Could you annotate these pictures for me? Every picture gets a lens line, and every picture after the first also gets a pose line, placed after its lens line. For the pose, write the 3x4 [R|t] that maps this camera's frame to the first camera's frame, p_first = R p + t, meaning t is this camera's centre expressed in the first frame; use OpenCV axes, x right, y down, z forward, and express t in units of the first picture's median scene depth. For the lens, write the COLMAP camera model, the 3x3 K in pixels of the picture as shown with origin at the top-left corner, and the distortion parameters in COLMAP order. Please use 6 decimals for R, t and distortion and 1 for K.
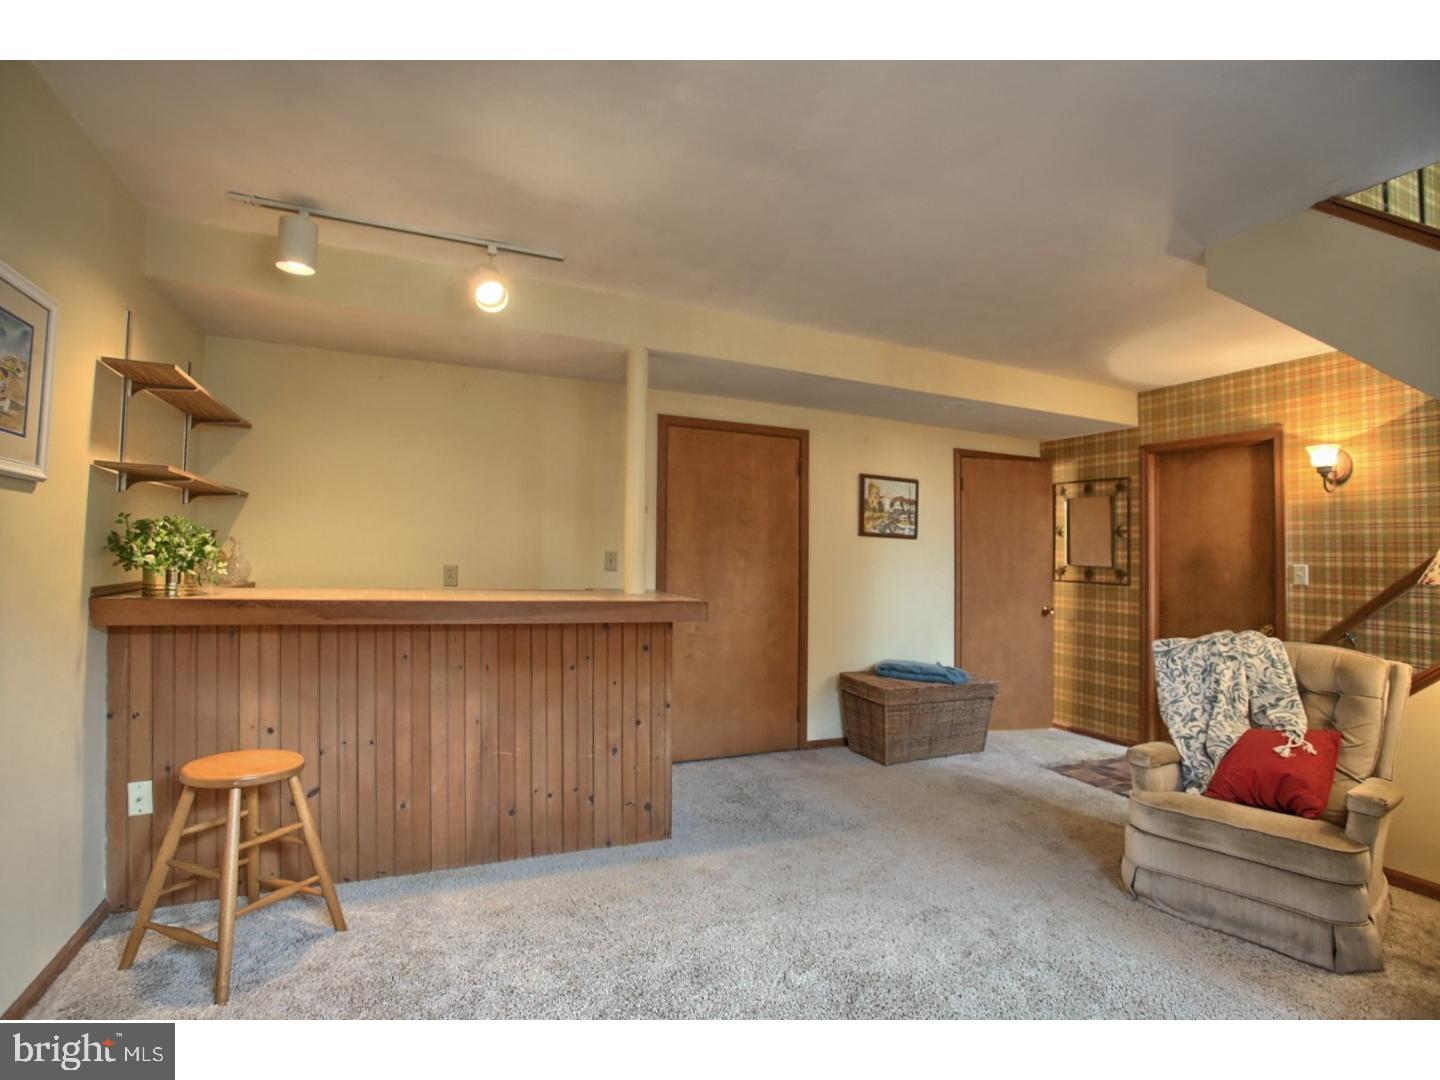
lens RADIAL K [[760.4, 0, 719.6], [0, 760.4, 543.4], [0, 0, 1]] dist [-0.015053, 0.002999]
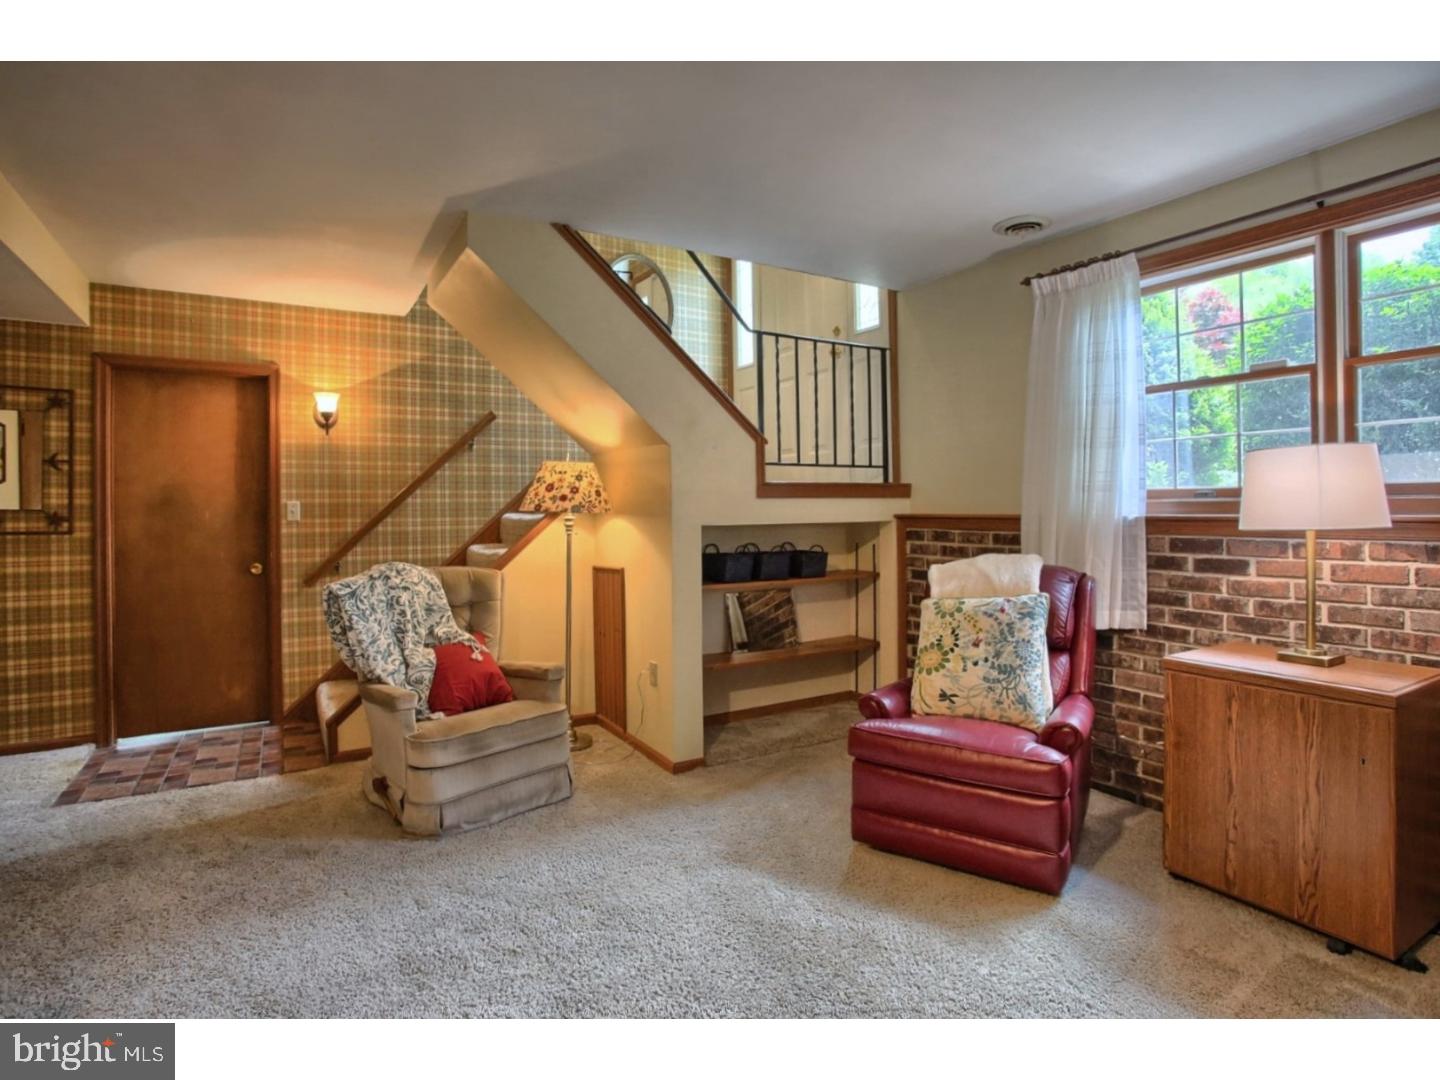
lens RADIAL K [[760.4, 0, 714.7], [0, 760.4, 498.0], [0, 0, 1]] dist [-0.015053, 0.002999]
pose [[-0.123185, -0.010620, 0.992327, -0.348230], [-0.011252, 0.999893, 0.009304, 0.006992], [-0.992320, -0.010020, -0.123291, 0.555769]]
